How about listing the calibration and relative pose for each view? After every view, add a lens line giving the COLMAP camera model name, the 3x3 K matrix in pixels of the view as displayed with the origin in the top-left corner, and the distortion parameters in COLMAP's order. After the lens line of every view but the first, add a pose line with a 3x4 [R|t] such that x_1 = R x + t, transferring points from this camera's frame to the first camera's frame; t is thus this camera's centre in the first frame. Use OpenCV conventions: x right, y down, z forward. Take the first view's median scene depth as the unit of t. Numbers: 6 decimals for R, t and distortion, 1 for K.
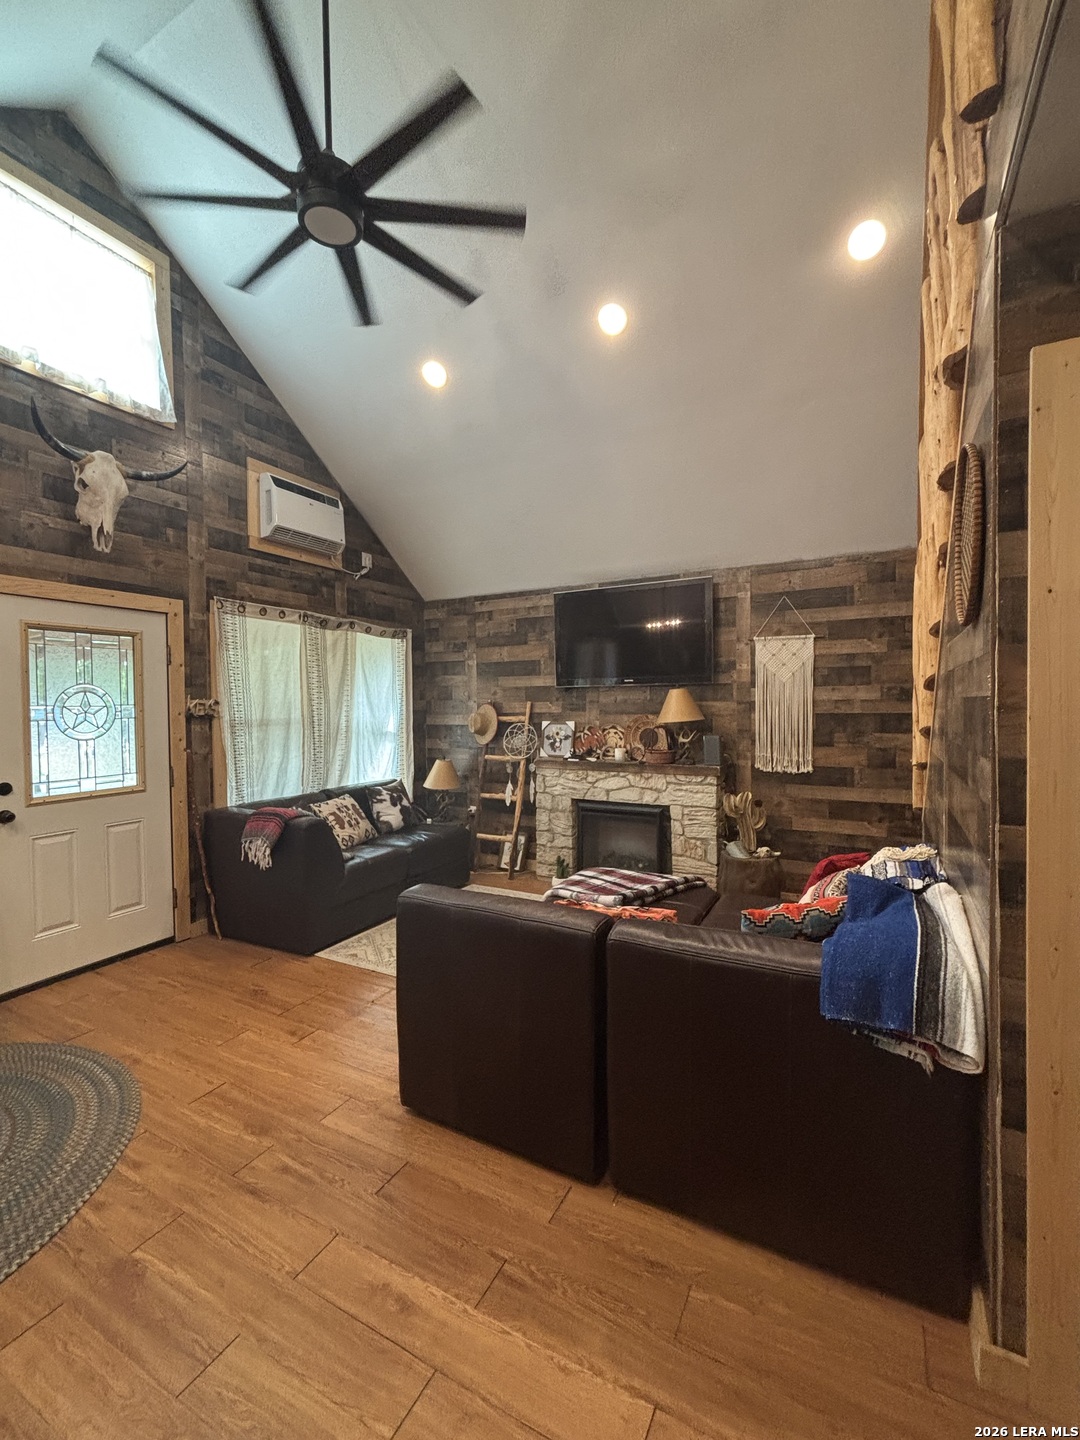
lens RADIAL K [[613.5, 0, 531.9], [0, 613.5, 723.8], [0, 0, 1]] dist [-0.030739, -0.000178]
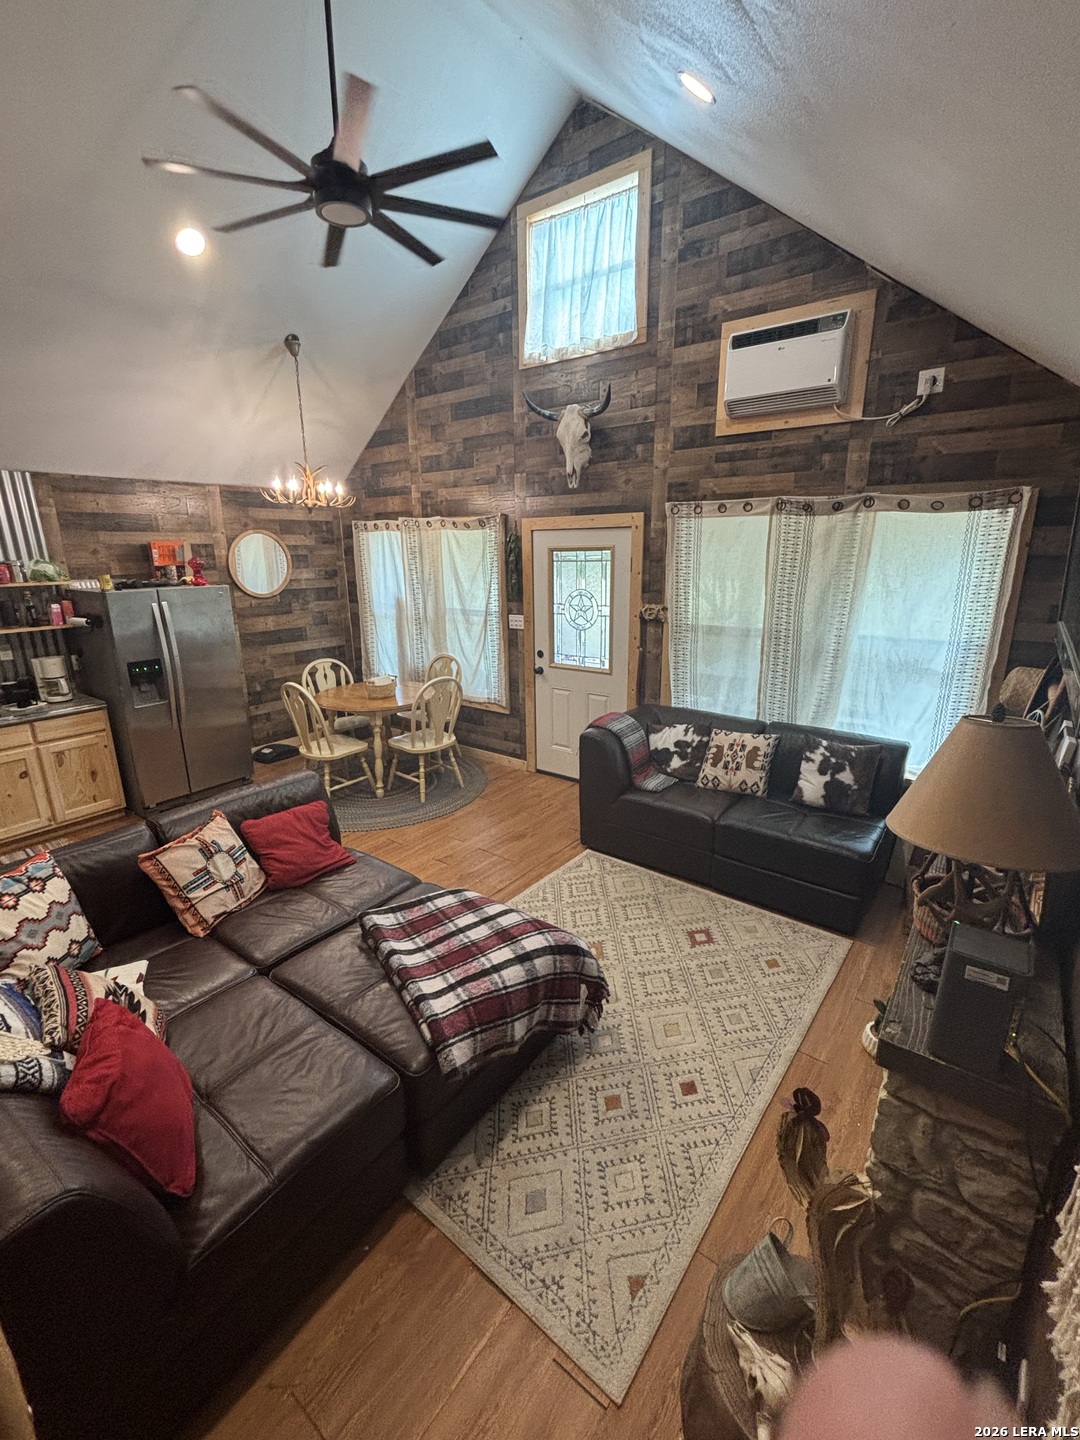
lens RADIAL K [[613.5, 0, 531.9], [0, 613.5, 723.8], [0, 0, 1]] dist [-0.030739, -0.000178]
pose [[-0.165650, 0.288871, -0.942928, 0.531602], [-0.004467, 0.955908, 0.293632, -0.140126], [0.986175, 0.052852, -0.157055, 0.864463]]
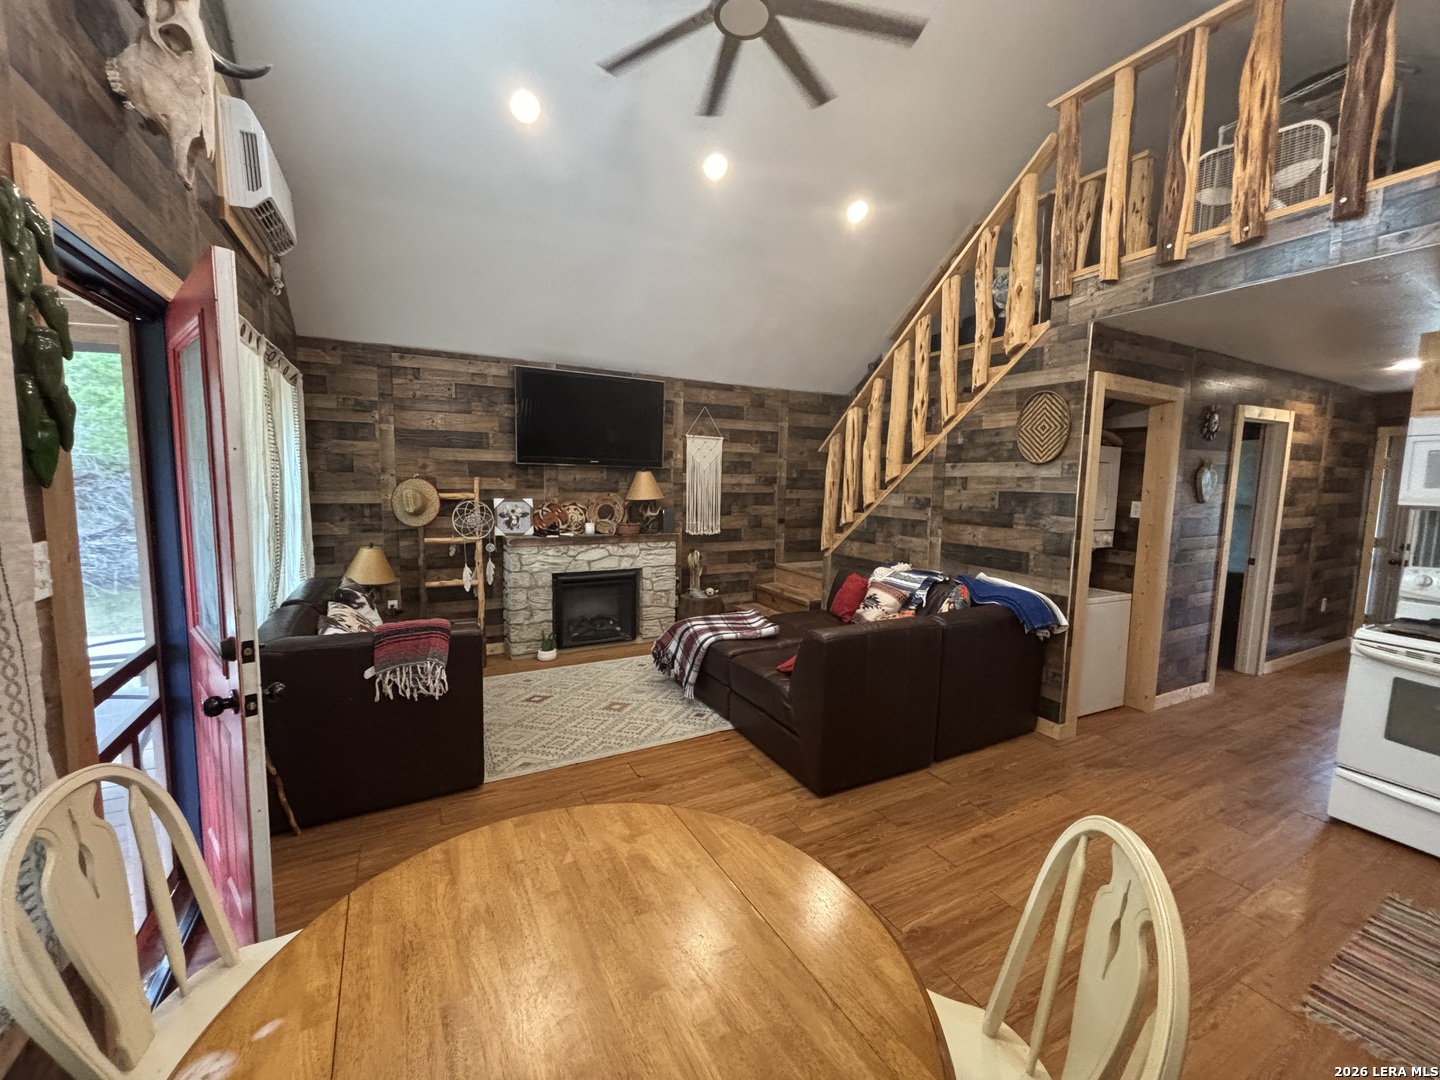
lens RADIAL K [[581.9, 0, 720.0], [0, 581.9, 540.0], [0, 0, 1]] dist [-0.001535, -0.000101]
pose [[0.519711, -0.076605, 0.850901, -0.677333], [-0.007639, 0.995516, 0.094290, -0.033039], [-0.854308, -0.055503, 0.516795, 0.266549]]
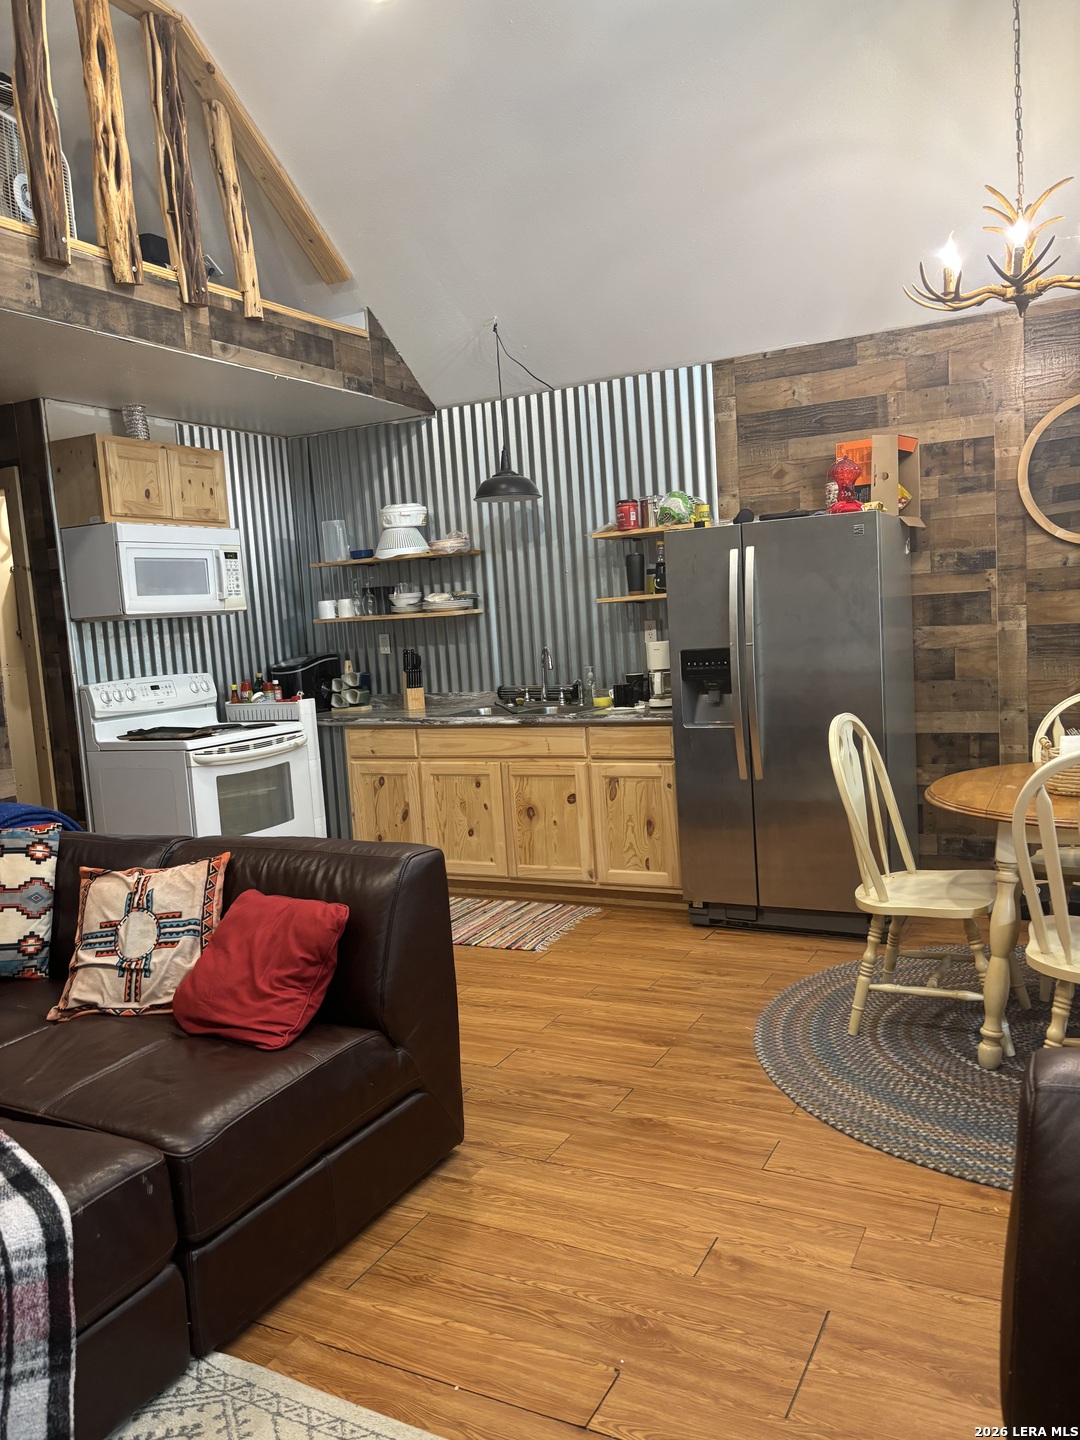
lens RADIAL K [[1074.2, 0, 540.0], [0, 1074.2, 720.0], [0, 0, 1]] dist [0.031682, 0.000814]
pose [[-0.996233, 0.083407, -0.023733, -0.151214], [0.079896, 0.989221, 0.122713, -0.013564], [0.033713, 0.120355, -0.992158, 1.085693]]
